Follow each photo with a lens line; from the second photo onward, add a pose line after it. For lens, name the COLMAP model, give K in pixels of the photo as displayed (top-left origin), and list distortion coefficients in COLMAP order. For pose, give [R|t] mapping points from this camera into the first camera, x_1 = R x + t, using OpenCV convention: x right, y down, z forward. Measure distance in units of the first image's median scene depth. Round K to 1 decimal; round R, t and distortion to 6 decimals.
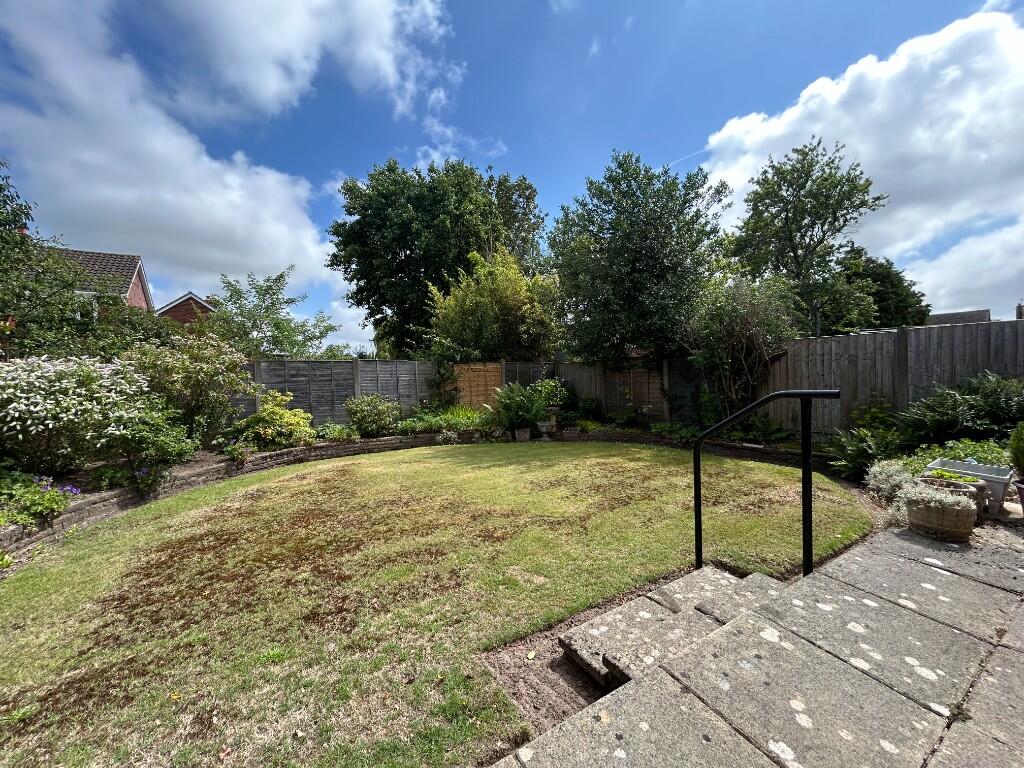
lens RADIAL K [[414.3, 0, 506.4], [0, 414.3, 385.7], [0, 0, 1]] dist [-0.000349, -0.000336]
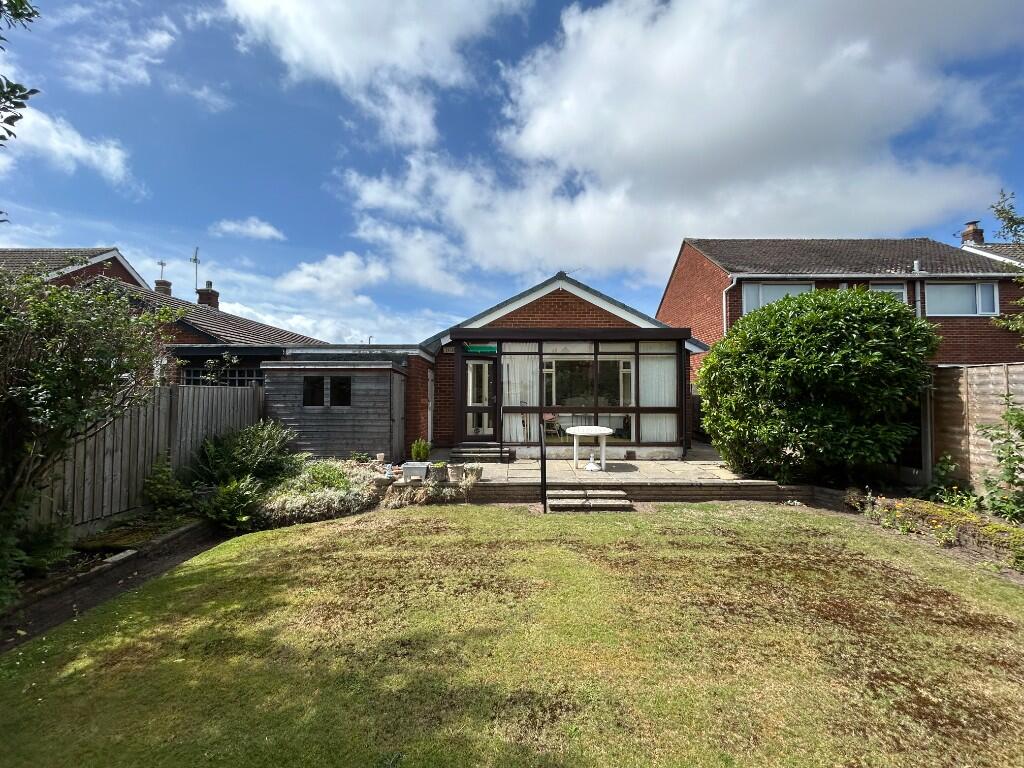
lens RADIAL K [[414.3, 0, 506.4], [0, 414.3, 385.7], [0, 0, 1]] dist [-0.000349, -0.000336]
pose [[-0.841119, 0.043506, 0.539098, -0.314937], [0.040427, 0.999028, -0.017548, -0.103729], [-0.539337, 0.007034, -0.842060, 1.647320]]
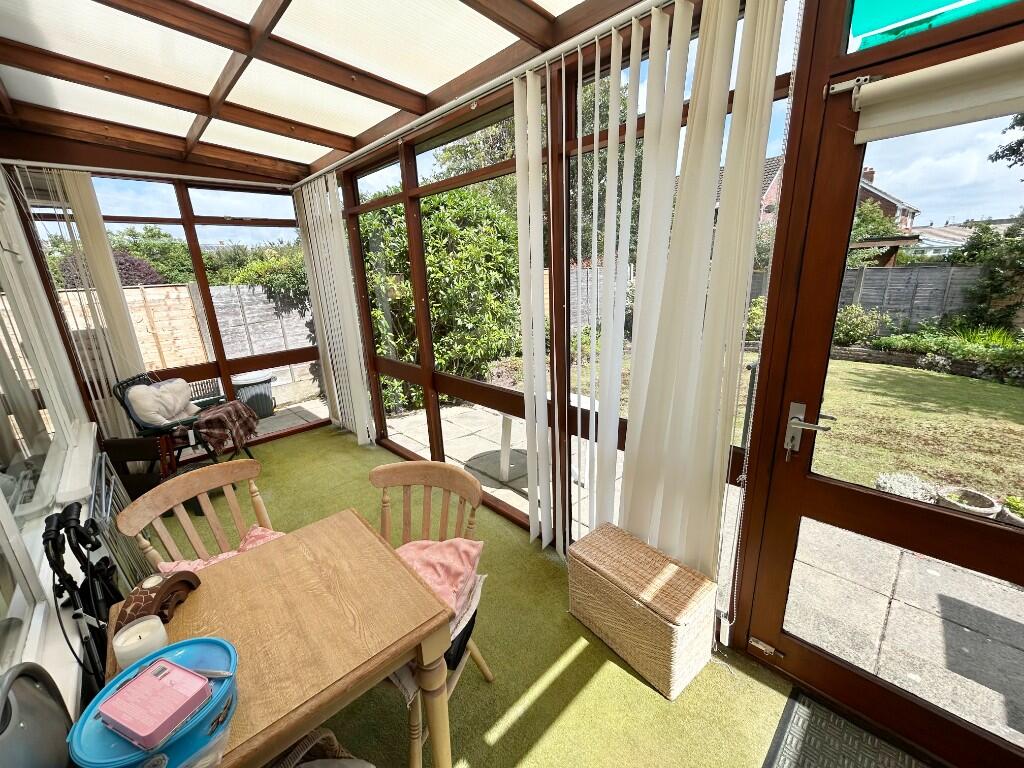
lens RADIAL K [[414.3, 0, 506.4], [0, 414.3, 385.7], [0, 0, 1]] dist [-0.000349, -0.000336]
pose [[0.200650, 0.290536, -0.935590, 0.952388], [0.005628, 0.954654, 0.297663, -0.179874], [0.979647, -0.064992, 0.189917, -0.144285]]
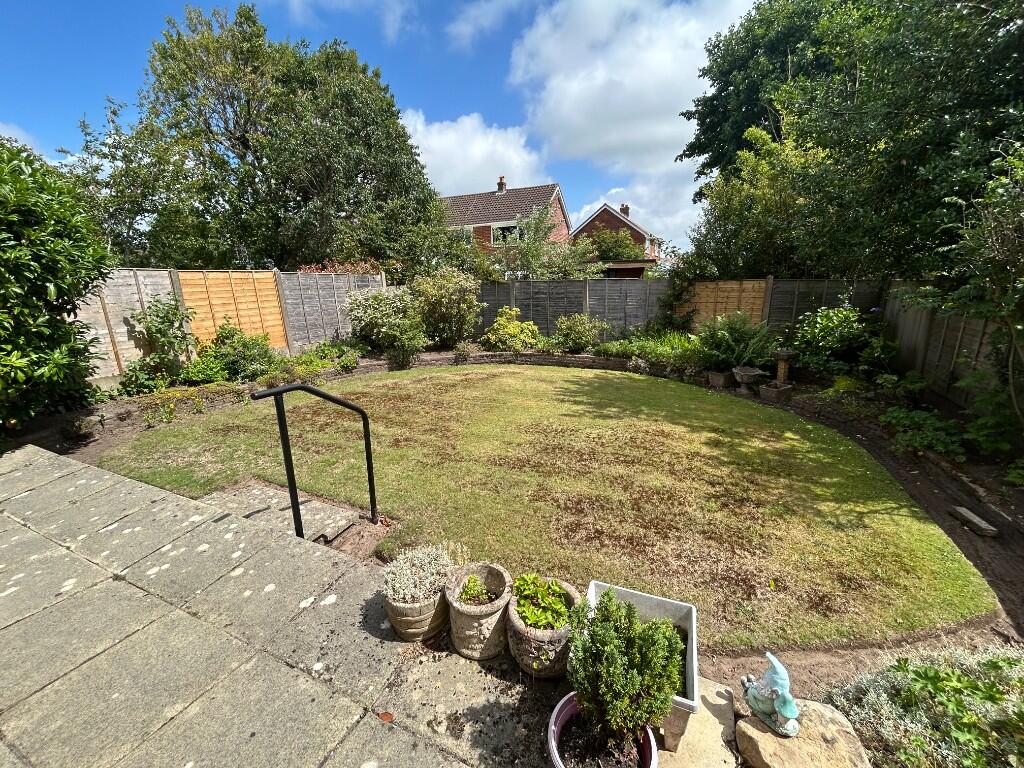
lens RADIAL K [[414.3, 0, 506.4], [0, 414.3, 385.7], [0, 0, 1]] dist [-0.000349, -0.000336]
pose [[0.546487, 0.223678, -0.807044, 0.864202], [-0.018907, 0.966722, 0.255130, -0.125043], [0.837254, -0.124166, 0.532530, 0.414142]]
